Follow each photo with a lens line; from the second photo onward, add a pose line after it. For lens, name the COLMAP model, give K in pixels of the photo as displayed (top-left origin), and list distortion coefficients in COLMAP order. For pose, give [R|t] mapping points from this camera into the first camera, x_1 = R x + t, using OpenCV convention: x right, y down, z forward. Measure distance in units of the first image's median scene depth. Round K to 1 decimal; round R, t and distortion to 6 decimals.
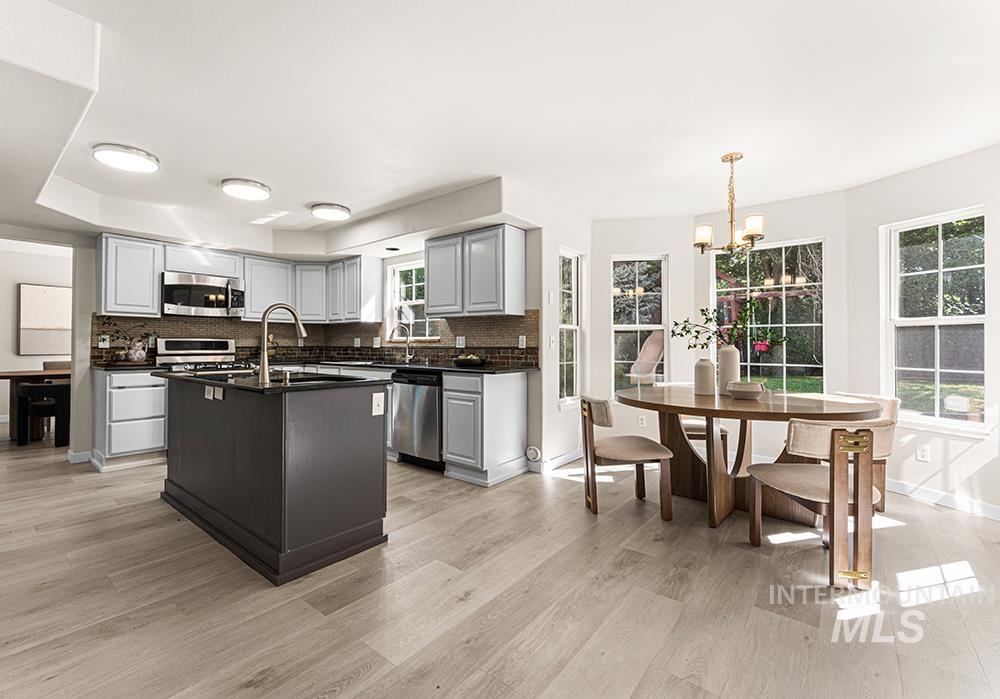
lens RADIAL K [[435.6, 0, 473.1], [0, 435.6, 344.3], [0, 0, 1]] dist [0.000791, 0.000133]
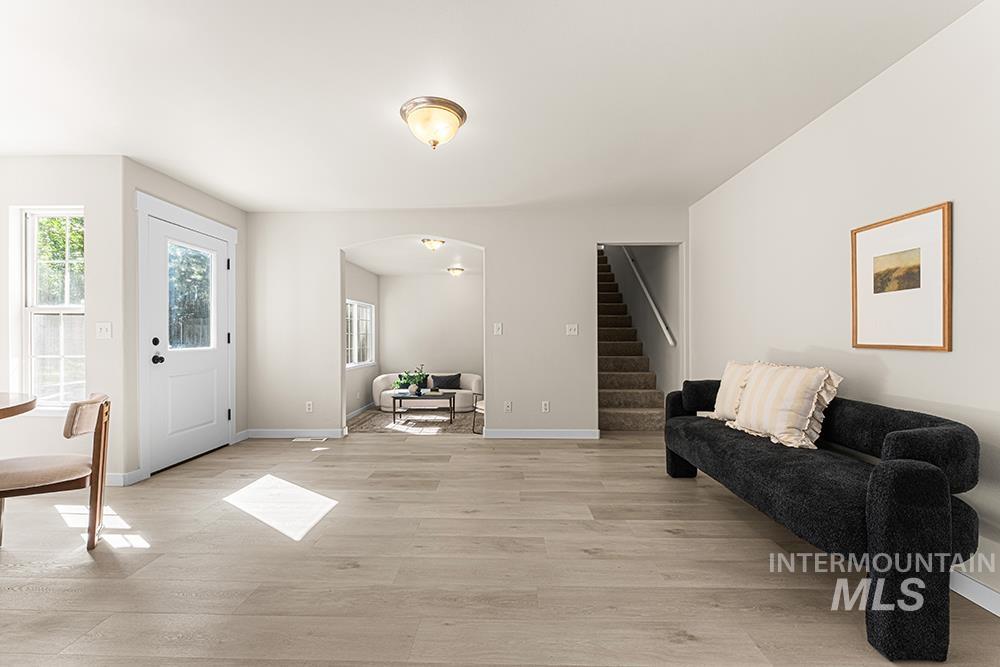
lens RADIAL K [[416.7, 0, 498.1], [0, 416.7, 337.2], [0, 0, 1]] dist [-0.001568, -0.000499]
pose [[-0.631263, -0.006372, 0.775543, -0.282693], [-0.004247, 0.999980, 0.004760, 0.003917], [-0.775557, -0.000289, -0.631277, 0.376088]]
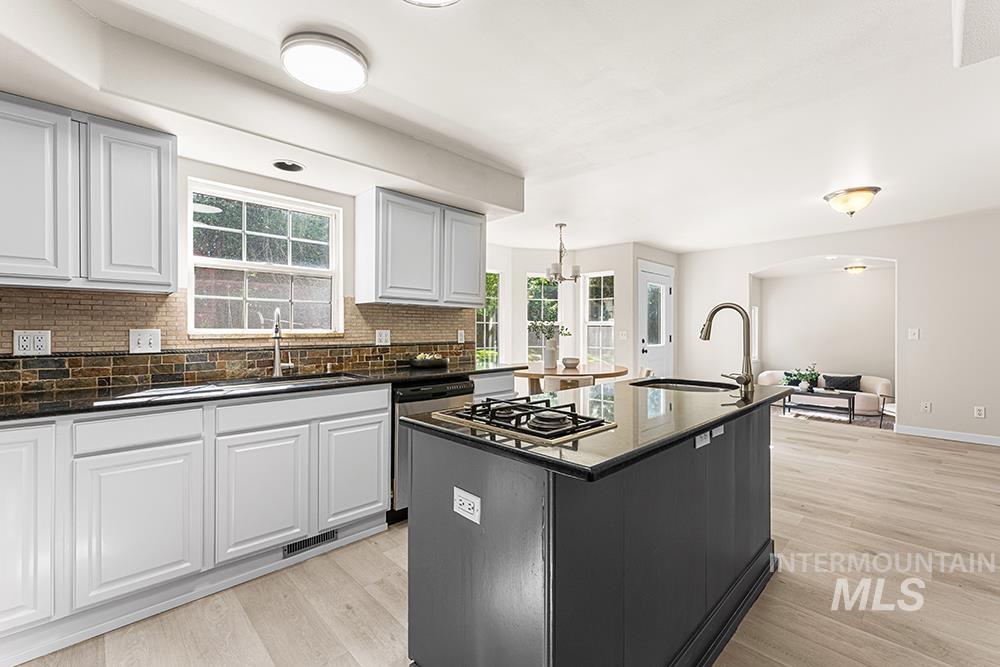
lens RADIAL K [[428.5, 0, 499.4], [0, 428.5, 331.1], [0, 0, 1]] dist [-0.000025, 0.000058]
pose [[0.094066, -0.006445, 0.995545, -0.680368], [-0.003438, 0.999971, 0.006799, -0.019931], [-0.995560, -0.004062, 0.094041, 0.683117]]
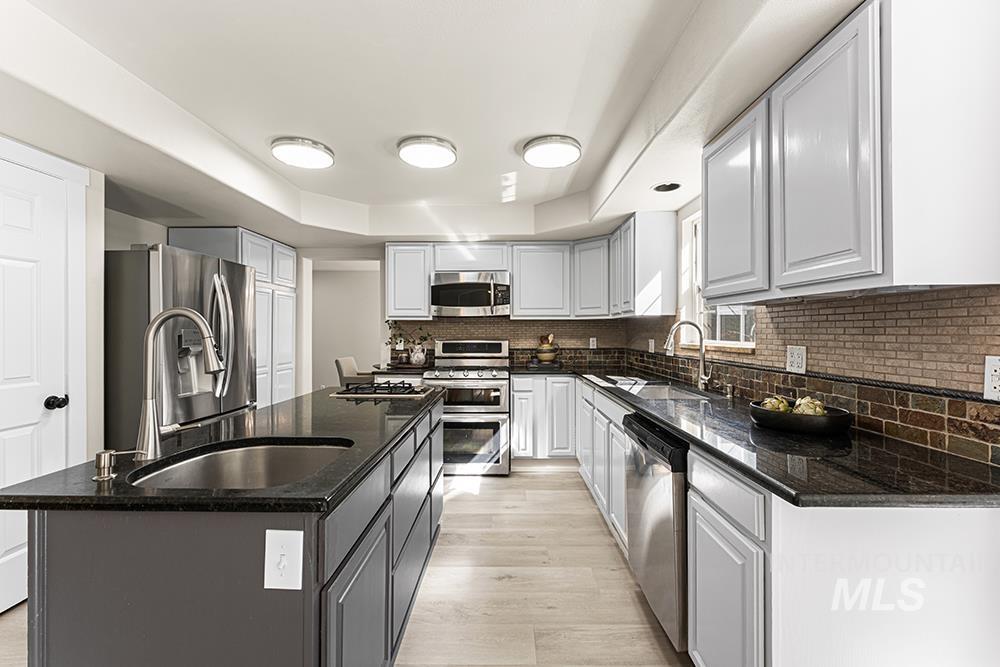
lens RADIAL K [[416.7, 0, 498.1], [0, 416.7, 337.2], [0, 0, 1]] dist [-0.001568, -0.000499]
pose [[0.633320, 0.006281, -0.773865, 0.094511], [0.005061, 0.999912, 0.012257, -0.030660], [0.773874, -0.011679, 0.633232, 0.480313]]
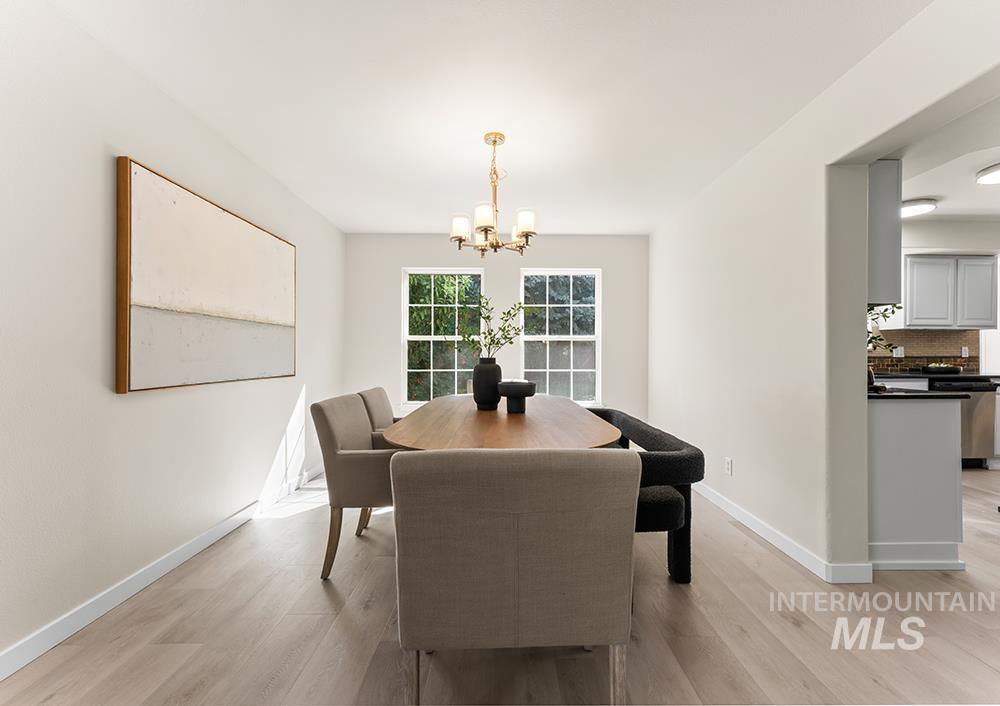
lens RADIAL K [[422.2, 0, 500.0], [0, 422.2, 353.0], [0, 0, 1]] dist [-0.000396, -0.000078]
pose [[0.752270, 0.000741, 0.658855, -1.376757], [0.000928, 0.999997, -0.002184, -0.001042], [-0.658855, 0.002254, 0.752267, 0.800744]]
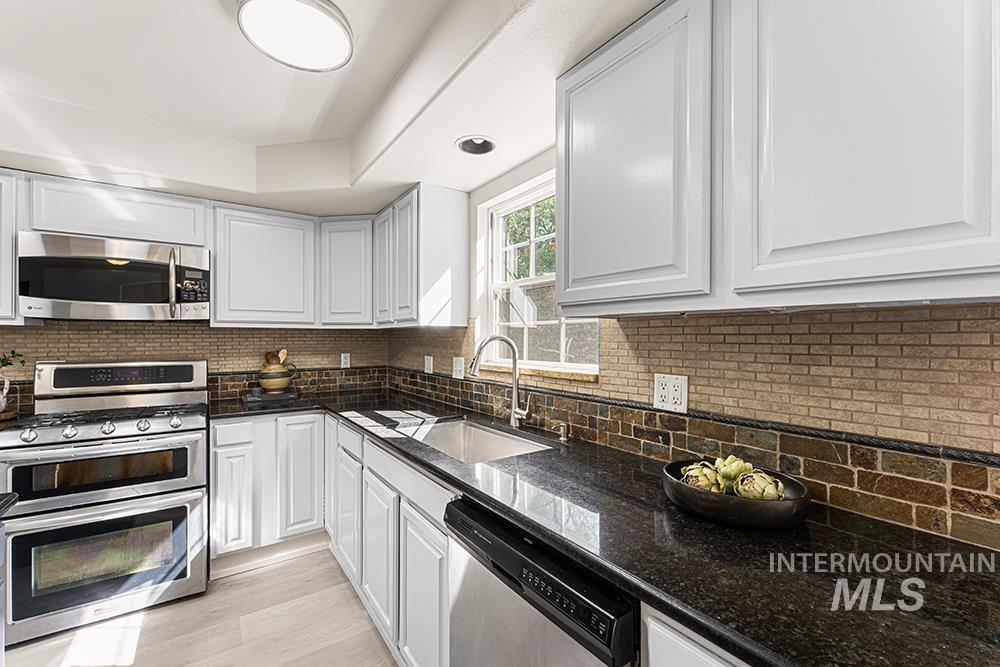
lens RADIAL K [[416.7, 0, 498.1], [0, 416.7, 337.2], [0, 0, 1]] dist [-0.001568, -0.000499]
pose [[0.966558, -0.003092, -0.256431, -0.066228], [0.003040, 0.999995, -0.000597, -0.042167], [0.256432, -0.000203, 0.966562, 0.627421]]
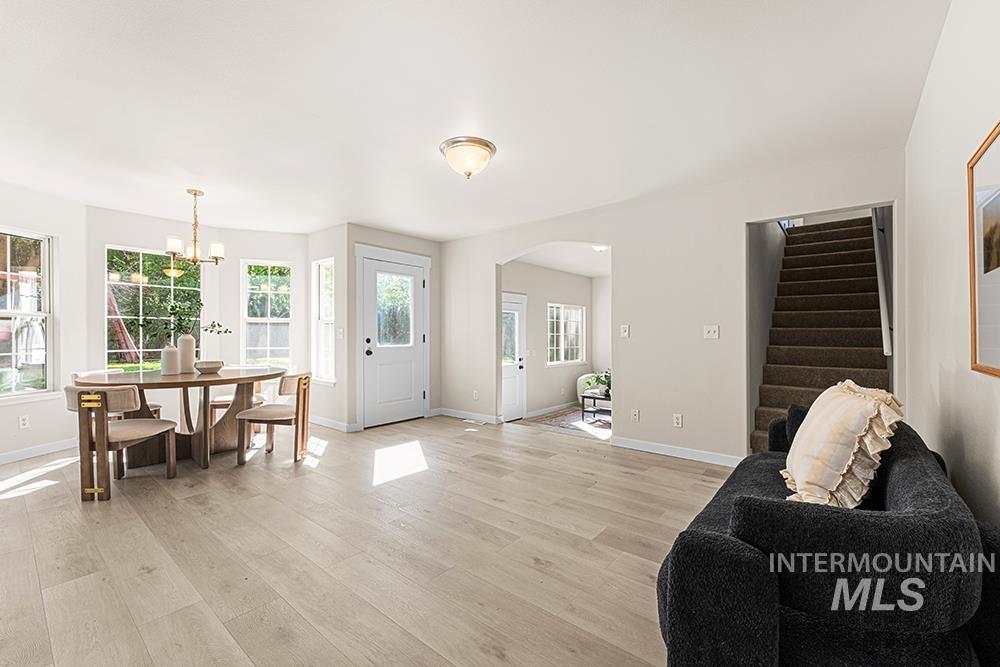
lens RADIAL K [[423.3, 0, 500.0], [0, 423.3, 333.5], [0, 0, 1]] dist [0.000738, -0.000128]
pose [[-0.005199, -0.003494, 0.999980, -0.450917], [-0.005727, 0.999978, 0.003464, -0.006701], [-0.999970, -0.005709, -0.005219, 0.053251]]
